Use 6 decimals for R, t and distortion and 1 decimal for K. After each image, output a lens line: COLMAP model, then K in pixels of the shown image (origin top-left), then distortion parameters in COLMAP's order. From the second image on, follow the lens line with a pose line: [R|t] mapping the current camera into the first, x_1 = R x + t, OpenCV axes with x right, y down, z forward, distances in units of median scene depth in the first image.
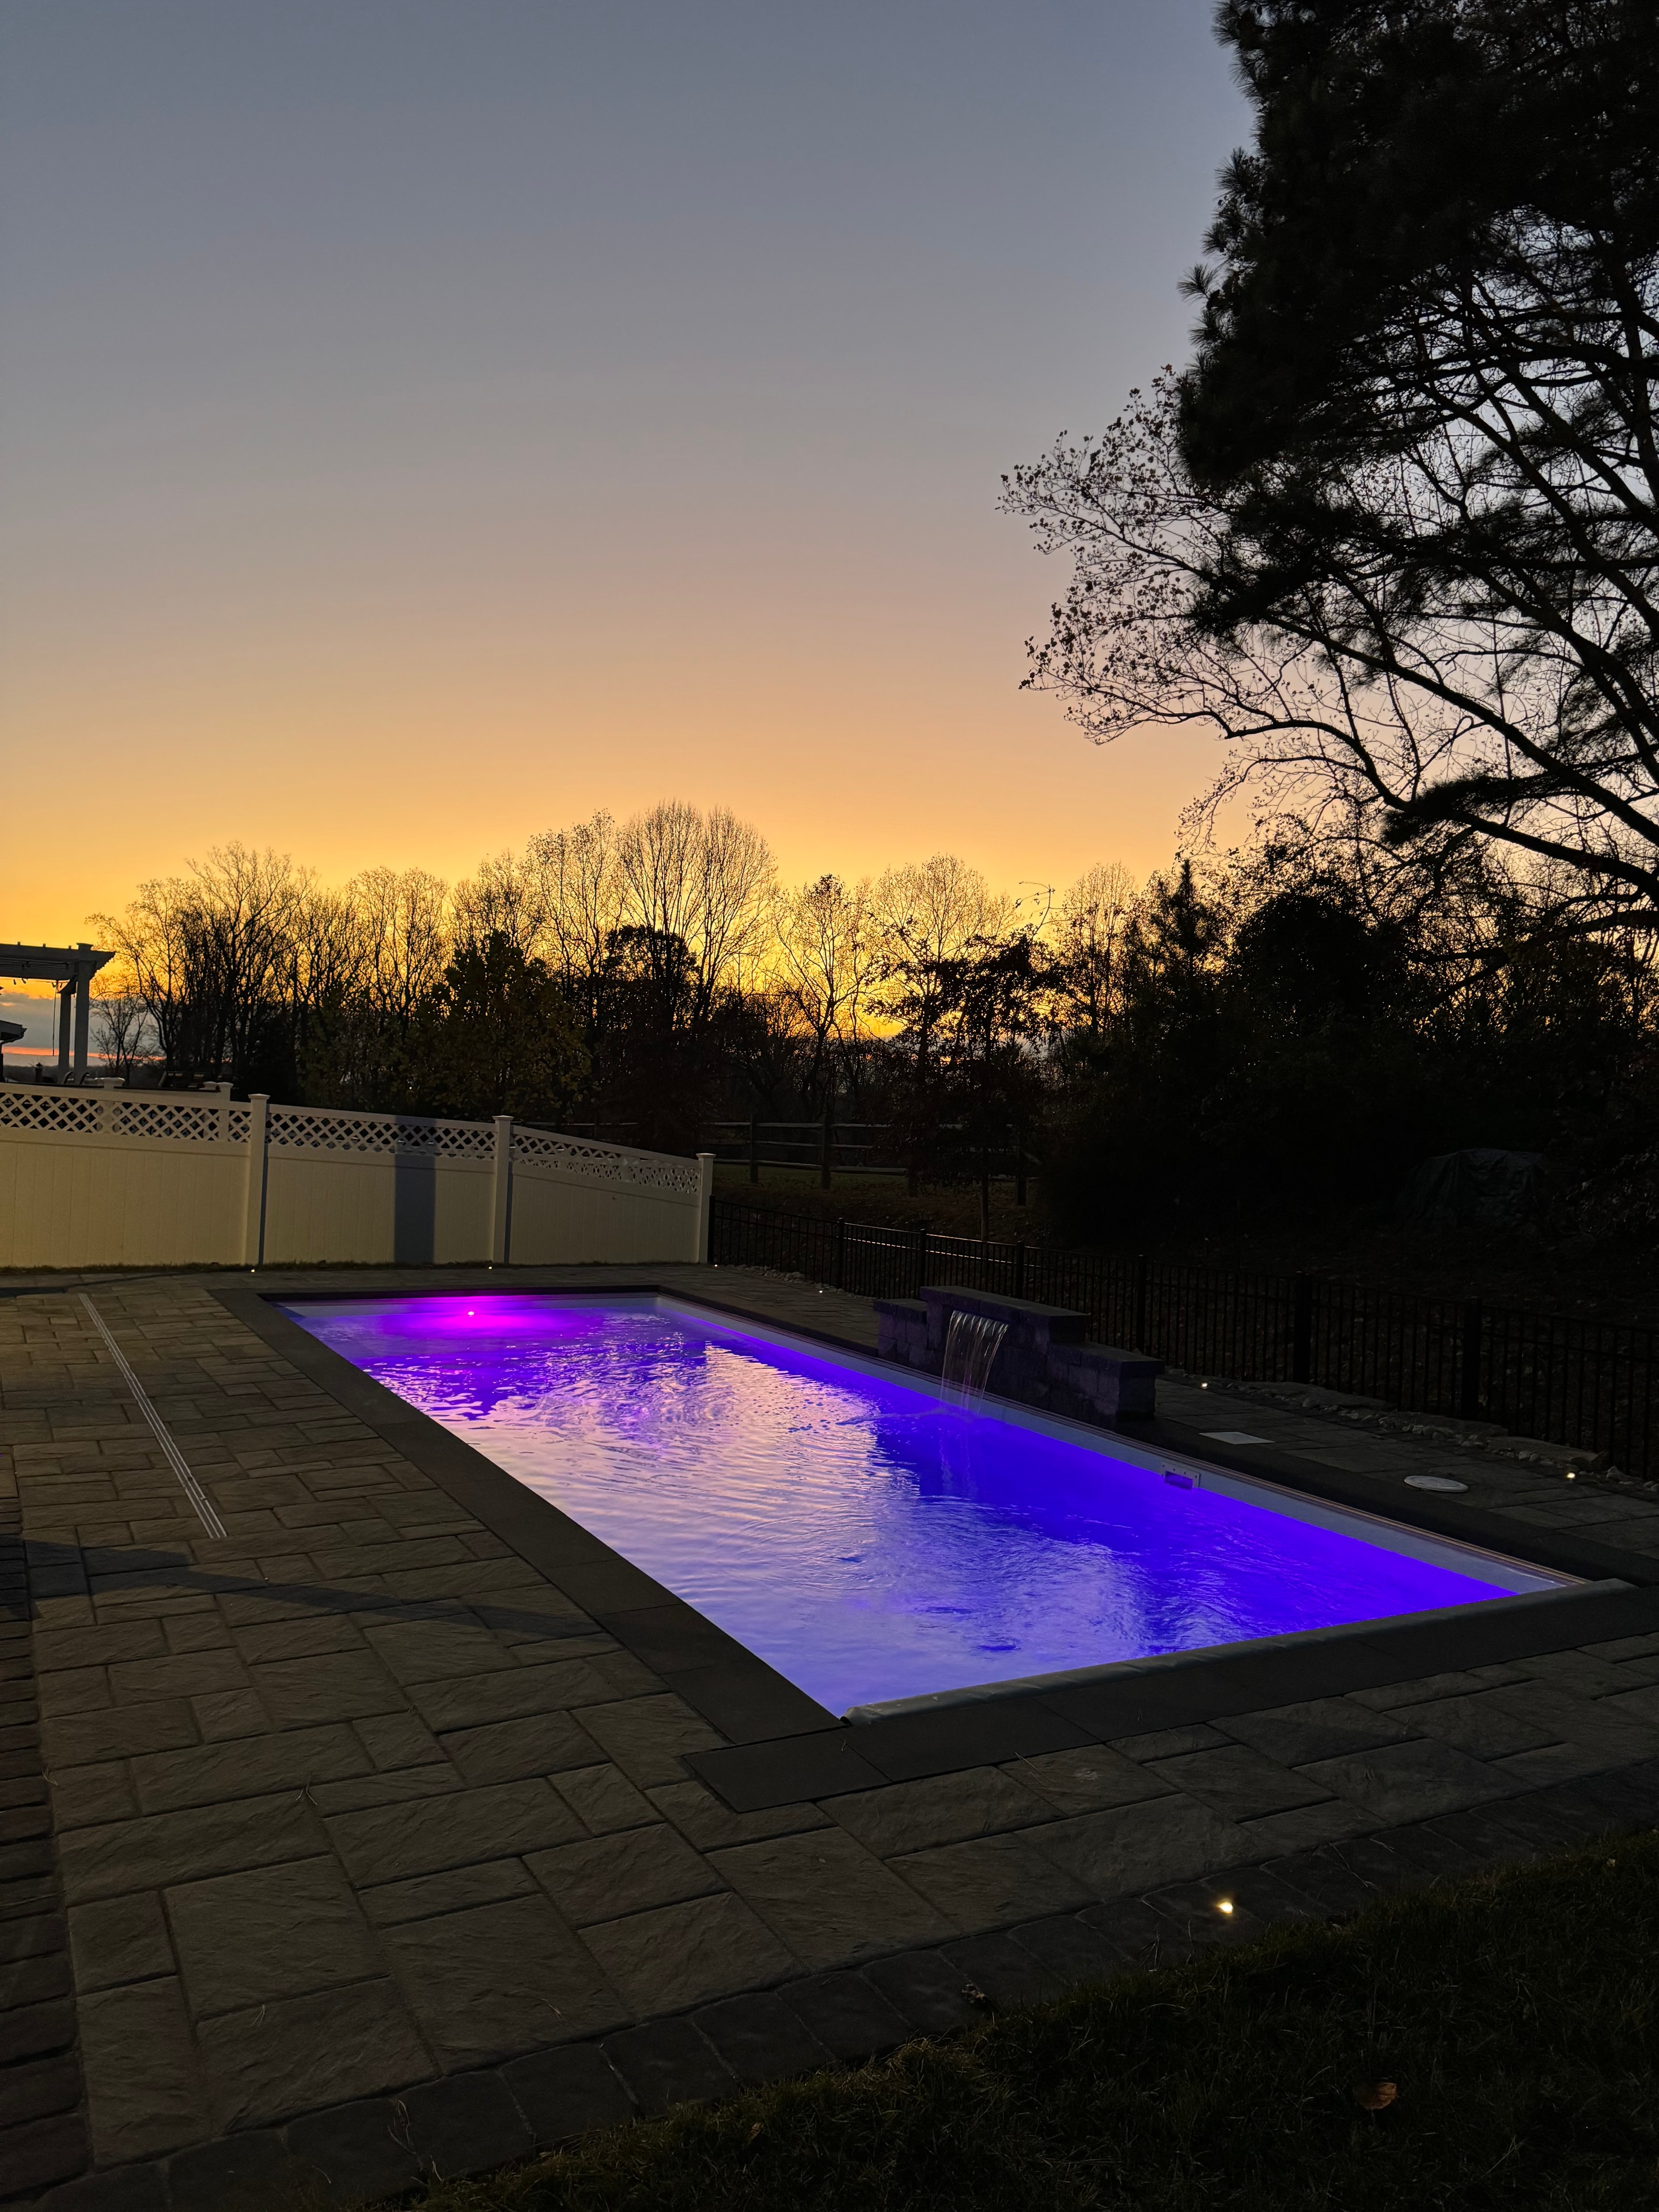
lens RADIAL K [[1569.3, 0, 862.3], [0, 1569.3, 1098.5], [0, 0, 1]] dist [0.032875, -0.038303]
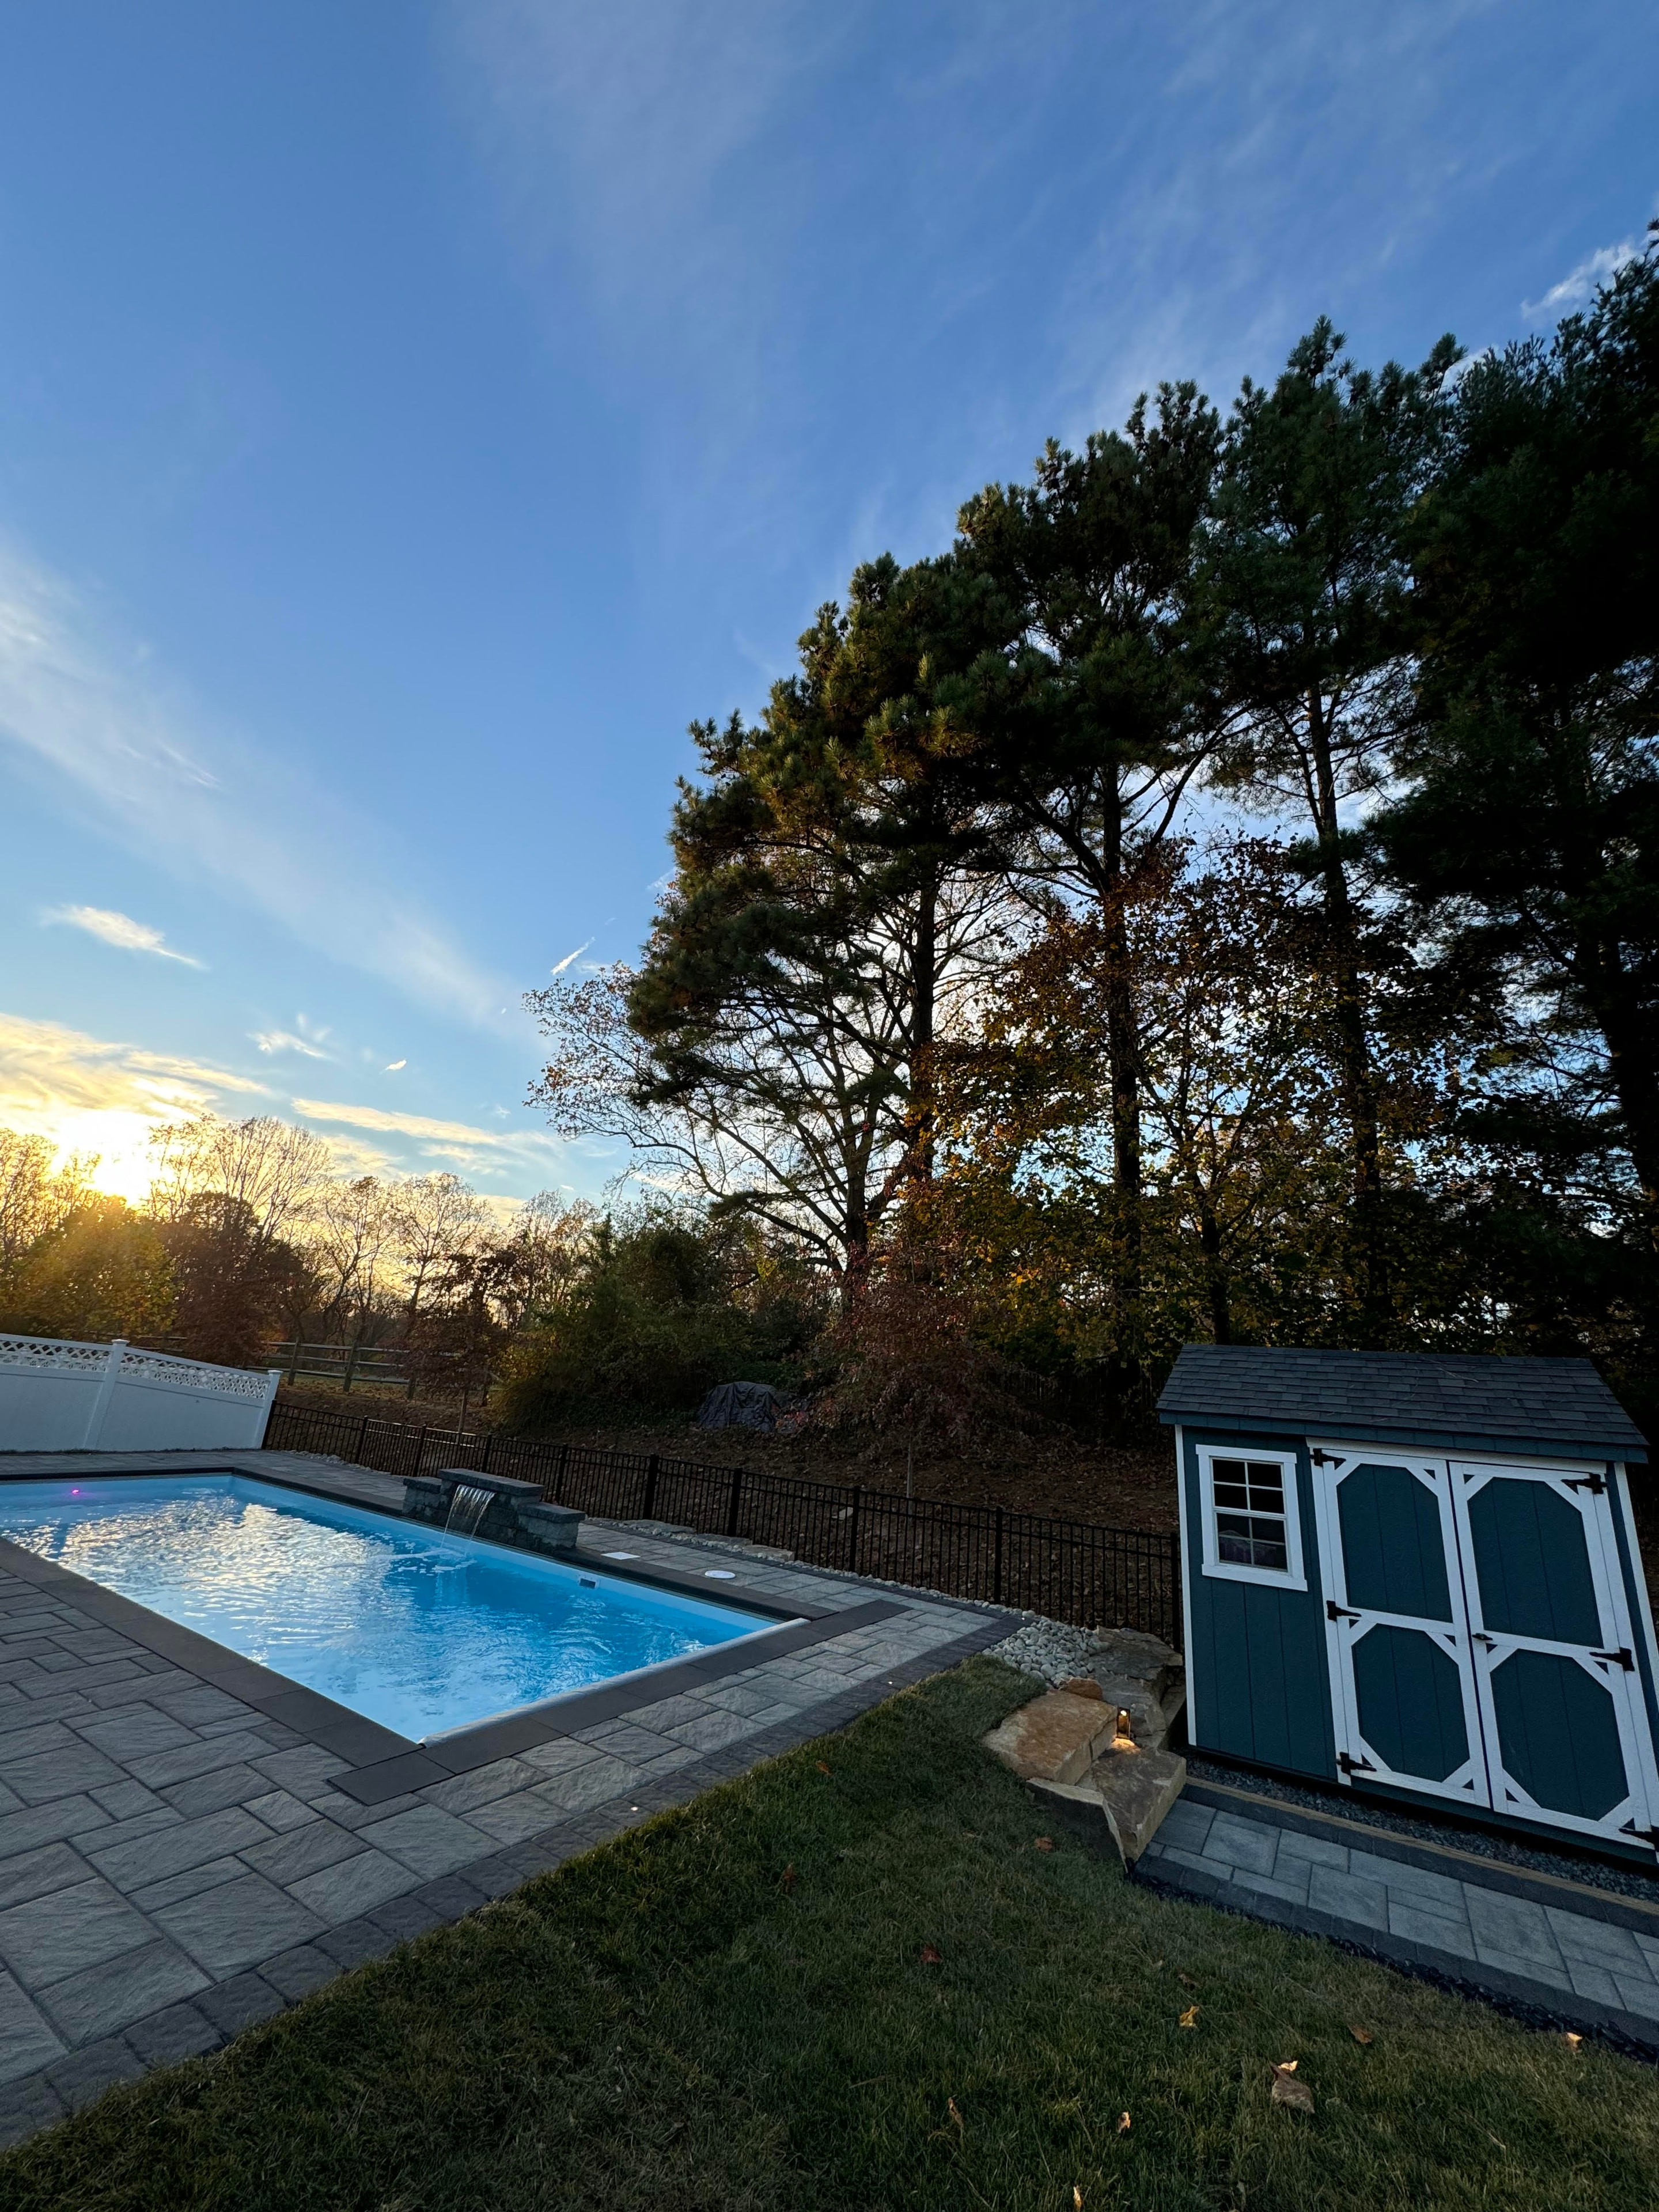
lens RADIAL K [[876.0, 0, 845.9], [0, 876.0, 1104.6], [0, 0, 1]] dist [-0.005398, 0.000190]
pose [[0.879809, 0.164657, 0.445897, -0.037793], [-0.047111, 0.963672, -0.262901, -0.019903], [-0.472987, 0.210296, 0.855605, -0.064453]]
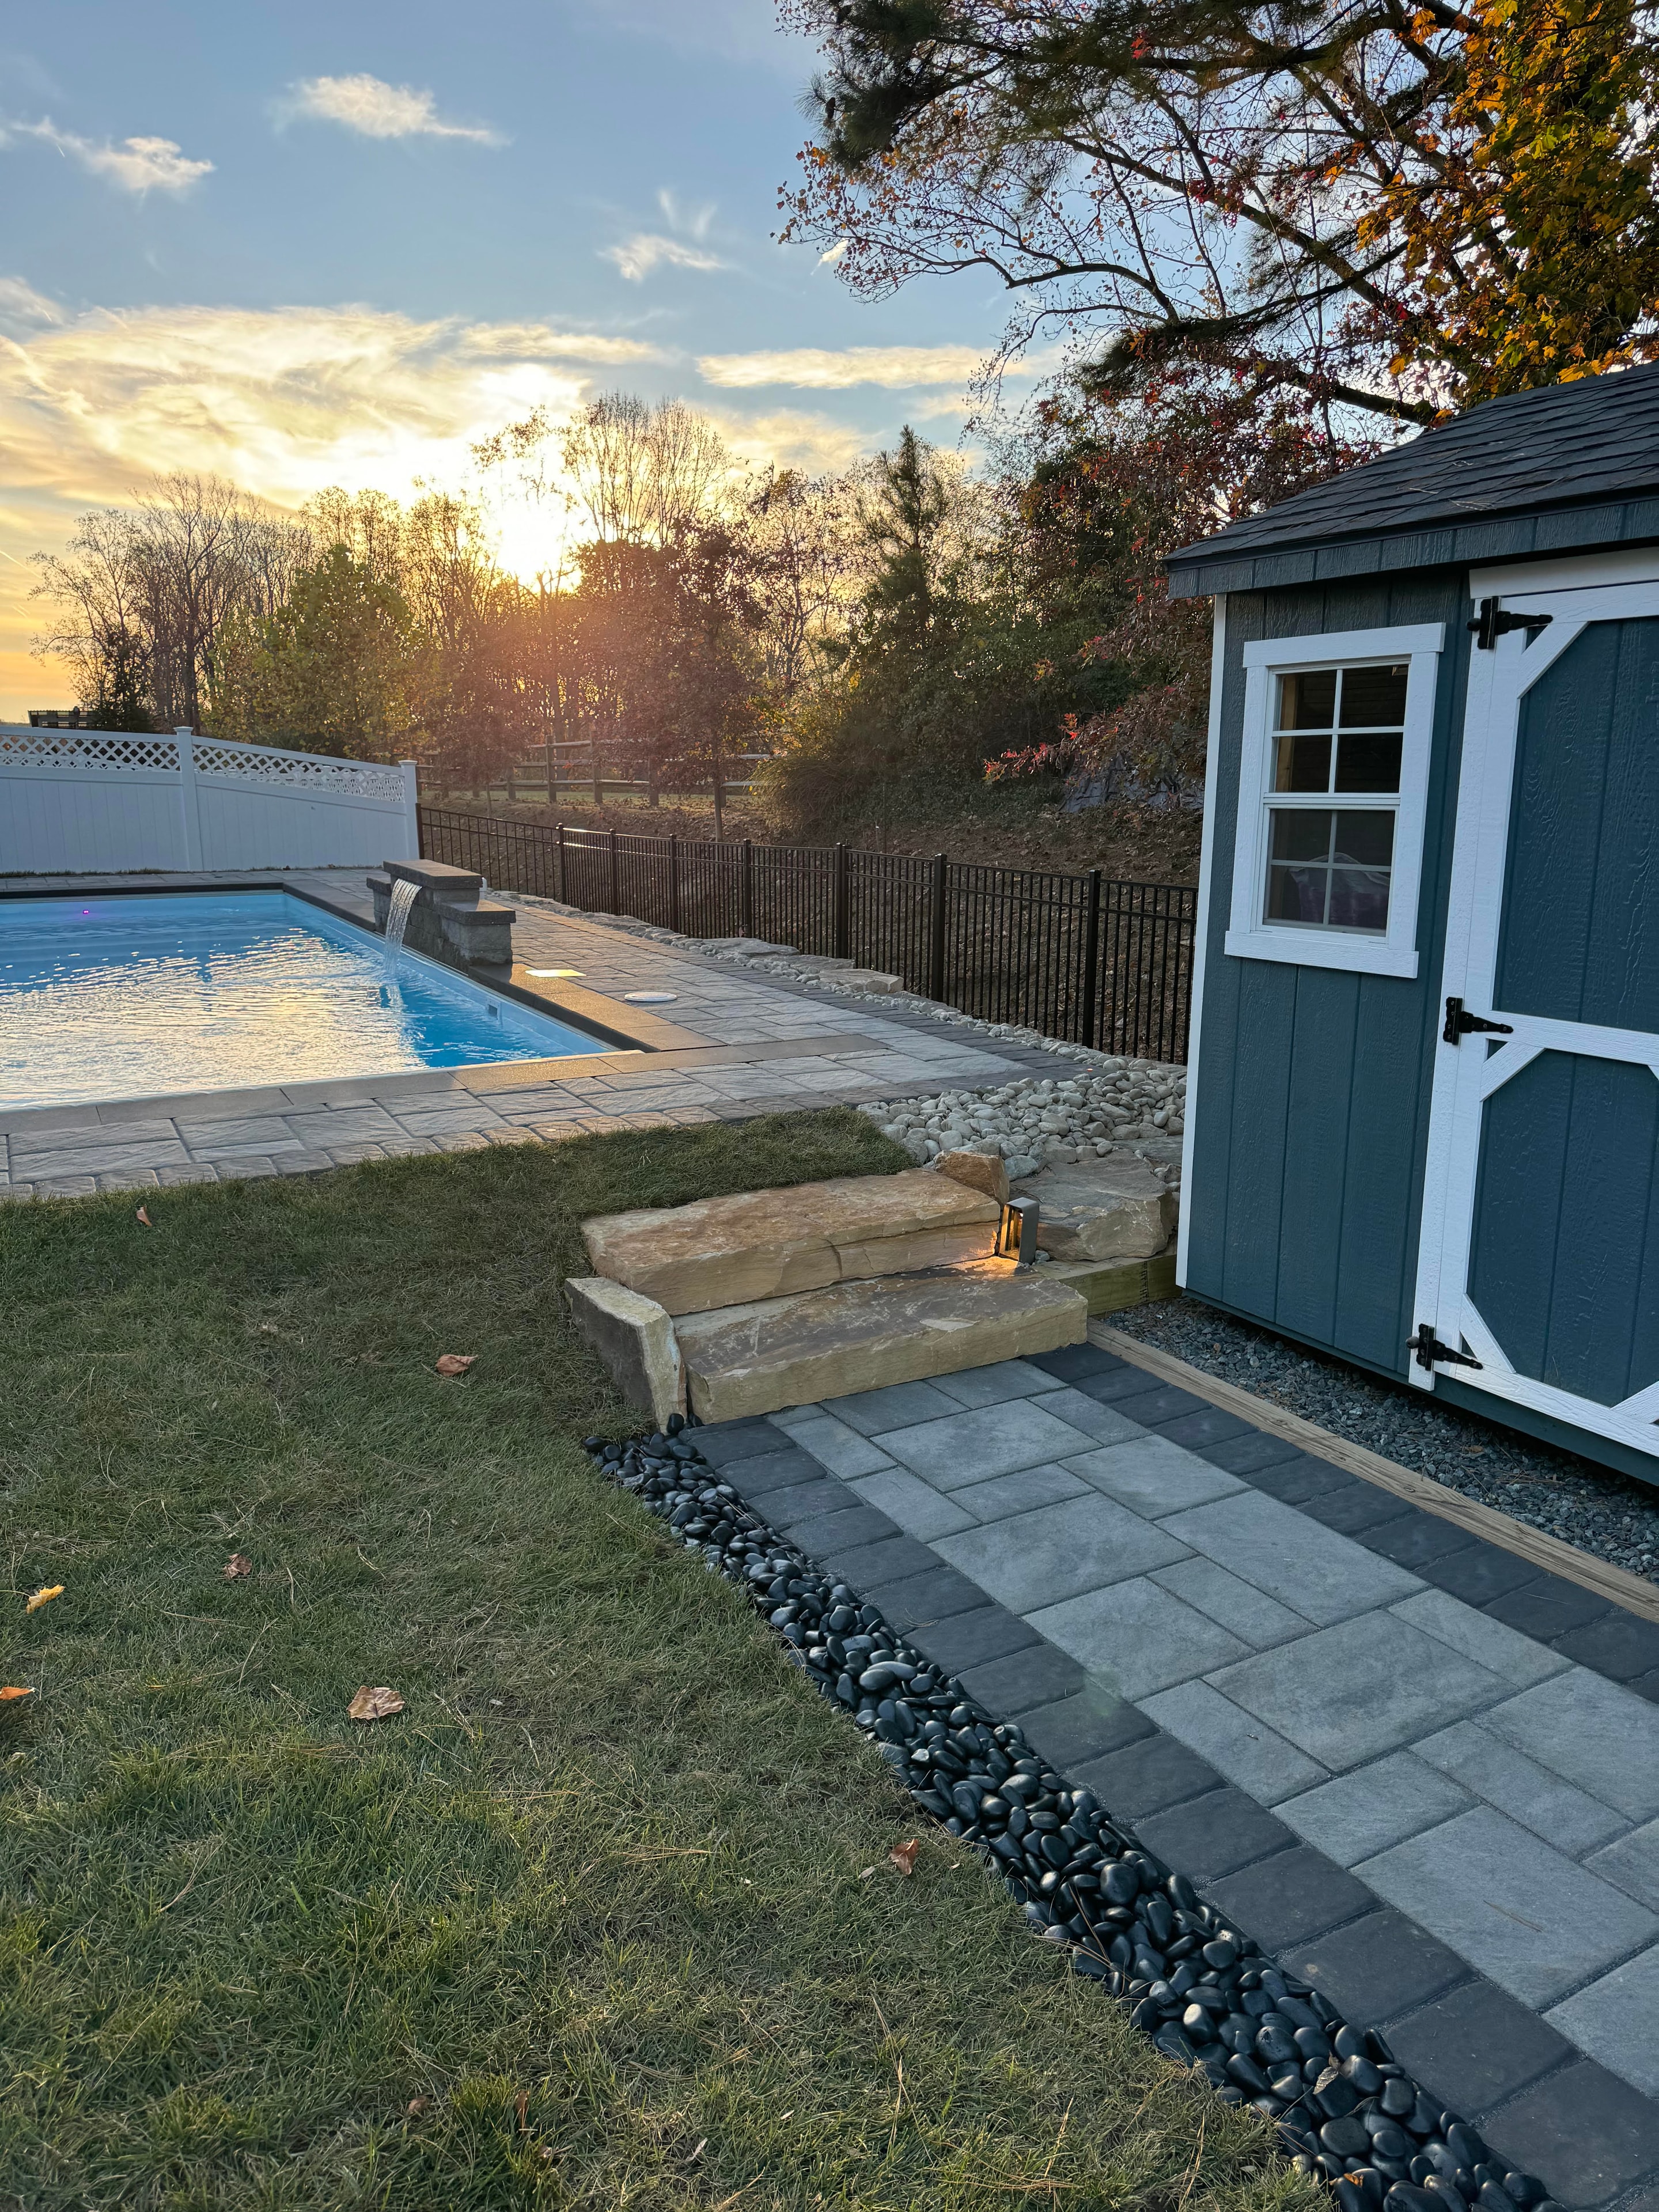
lens RADIAL K [[1569.3, 0, 835.0], [0, 1569.3, 1117.1], [0, 0, 1]] dist [0.032875, -0.038303]
pose [[0.998720, -0.033798, -0.037623, 0.226472], [0.041958, 0.969053, 0.243262, 0.024737], [0.028237, -0.244529, 0.969231, -0.051945]]
